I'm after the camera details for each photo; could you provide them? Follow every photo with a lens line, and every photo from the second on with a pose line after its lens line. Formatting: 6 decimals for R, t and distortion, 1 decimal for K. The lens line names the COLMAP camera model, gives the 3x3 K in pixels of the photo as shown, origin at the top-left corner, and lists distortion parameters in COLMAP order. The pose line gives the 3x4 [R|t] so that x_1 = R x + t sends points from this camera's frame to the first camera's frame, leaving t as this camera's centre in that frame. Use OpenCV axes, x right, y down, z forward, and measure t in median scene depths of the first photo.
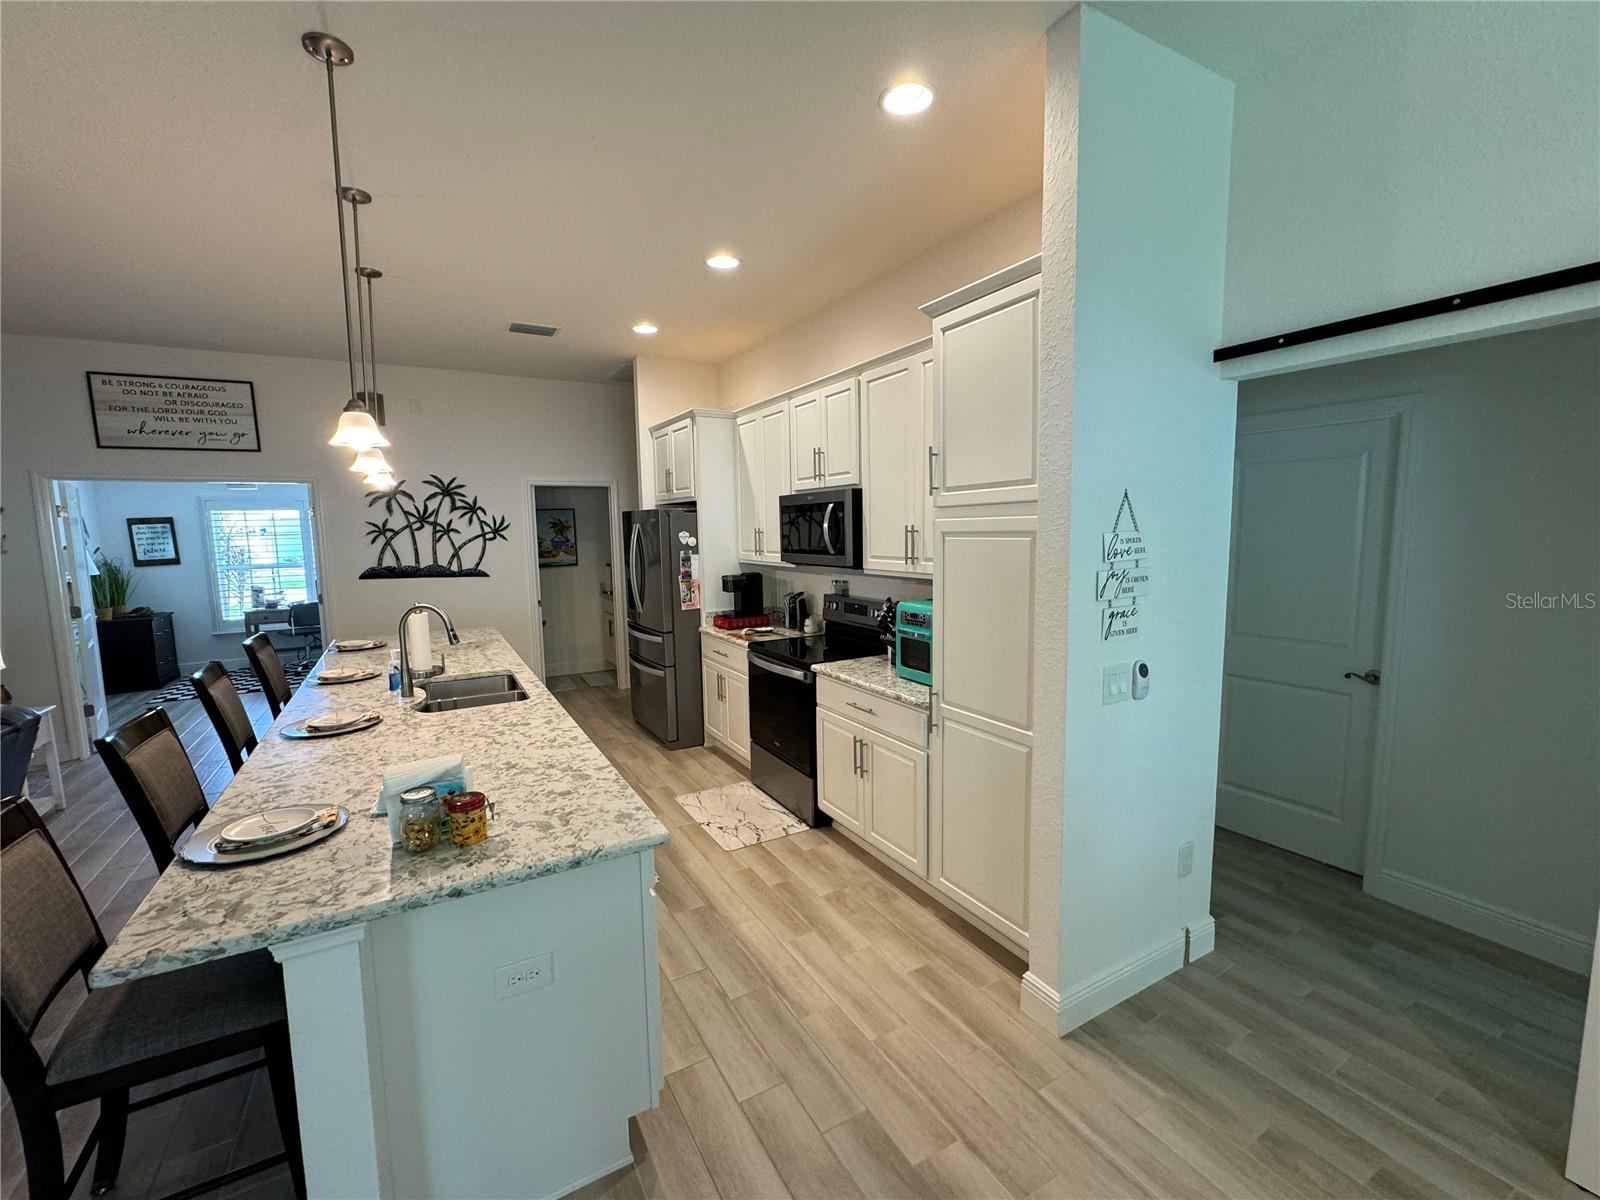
lens RADIAL K [[677.5, 0, 800.0], [0, 677.5, 600.0], [0, 0, 1]] dist [-0.003201, 0.000344]
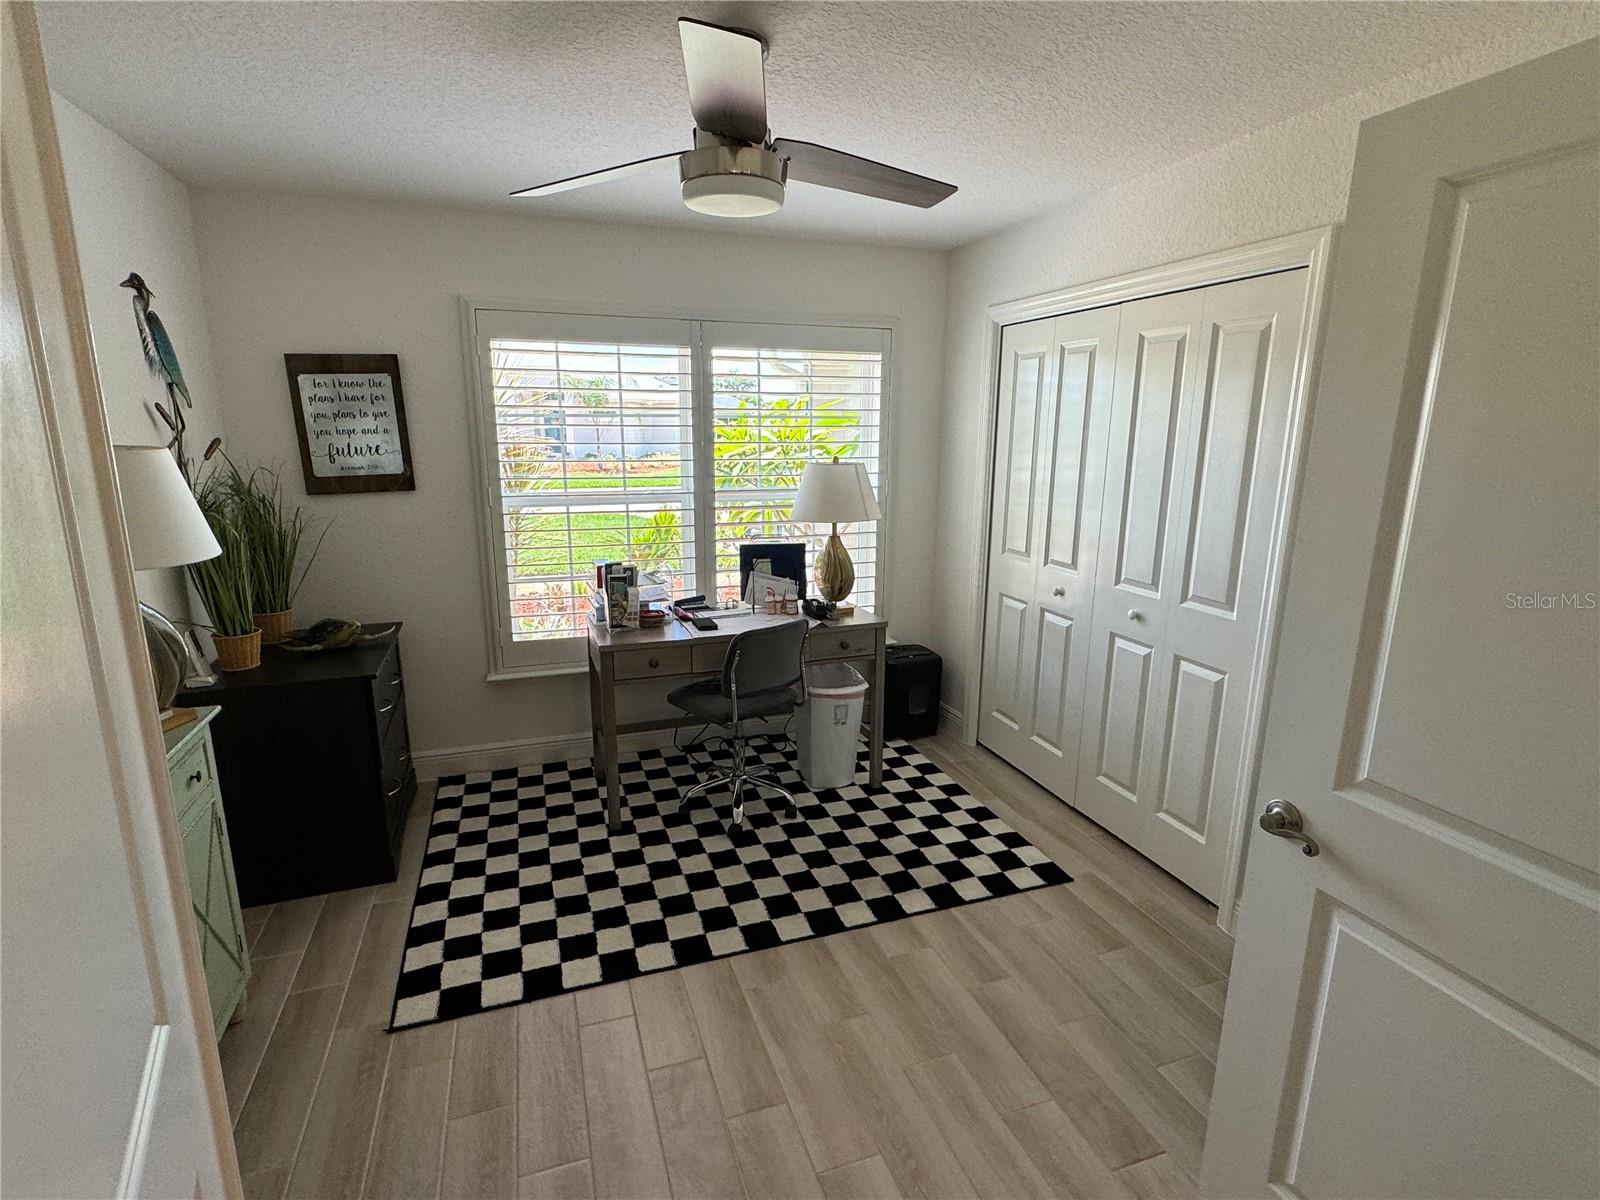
lens RADIAL K [[785.4, 0, 800.0], [0, 785.4, 600.0], [0, 0, 1]] dist [0.001774, 0.000210]
pose [[0.983142, 0.065489, -0.170713, -1.003189], [-0.046531, 0.992529, 0.112784, -0.081194], [0.176824, -0.102939, 0.978845, 0.972052]]
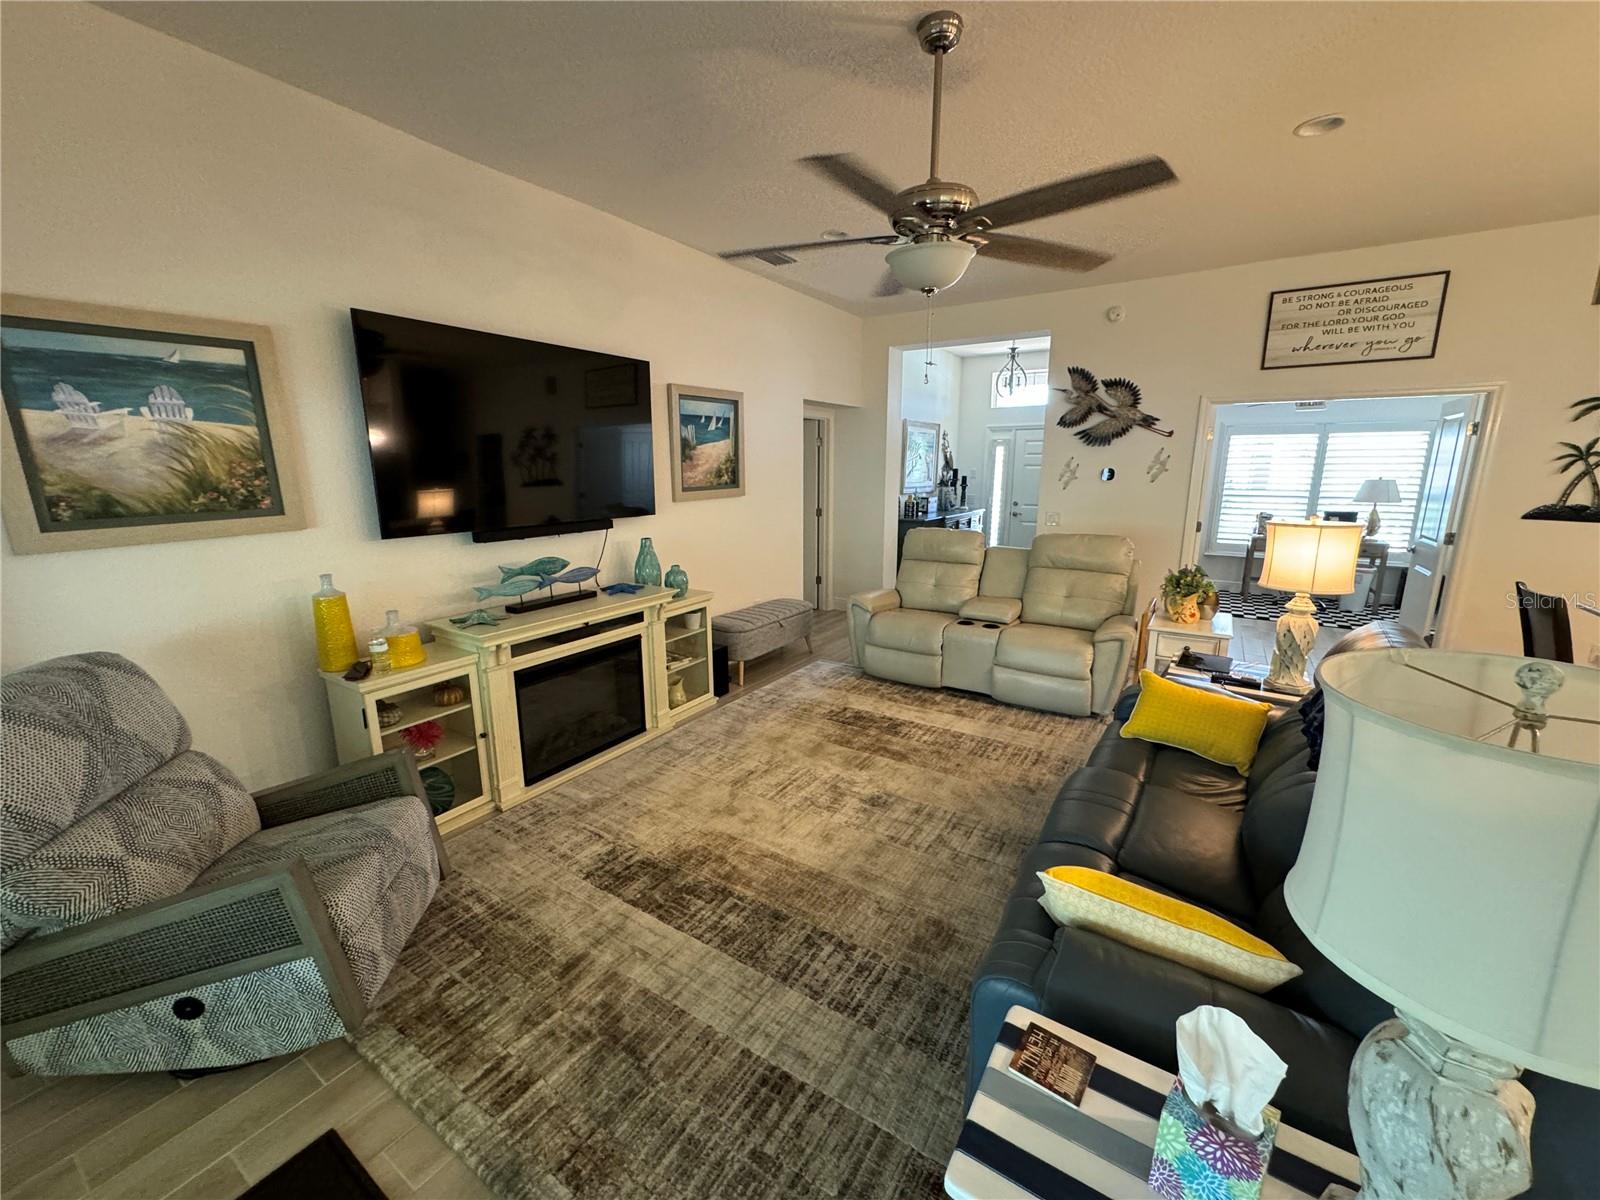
lens RADIAL K [[640.0, 0, 800.0], [0, 640.0, 600.0], [0, 0, 1]] dist [-0.002281, 0.000037]
pose [[0.457911, 0.201595, -0.865839, -0.442205], [-0.104934, 0.979397, 0.172539, 0.024277], [0.882784, 0.011848, 0.469630, -0.074604]]
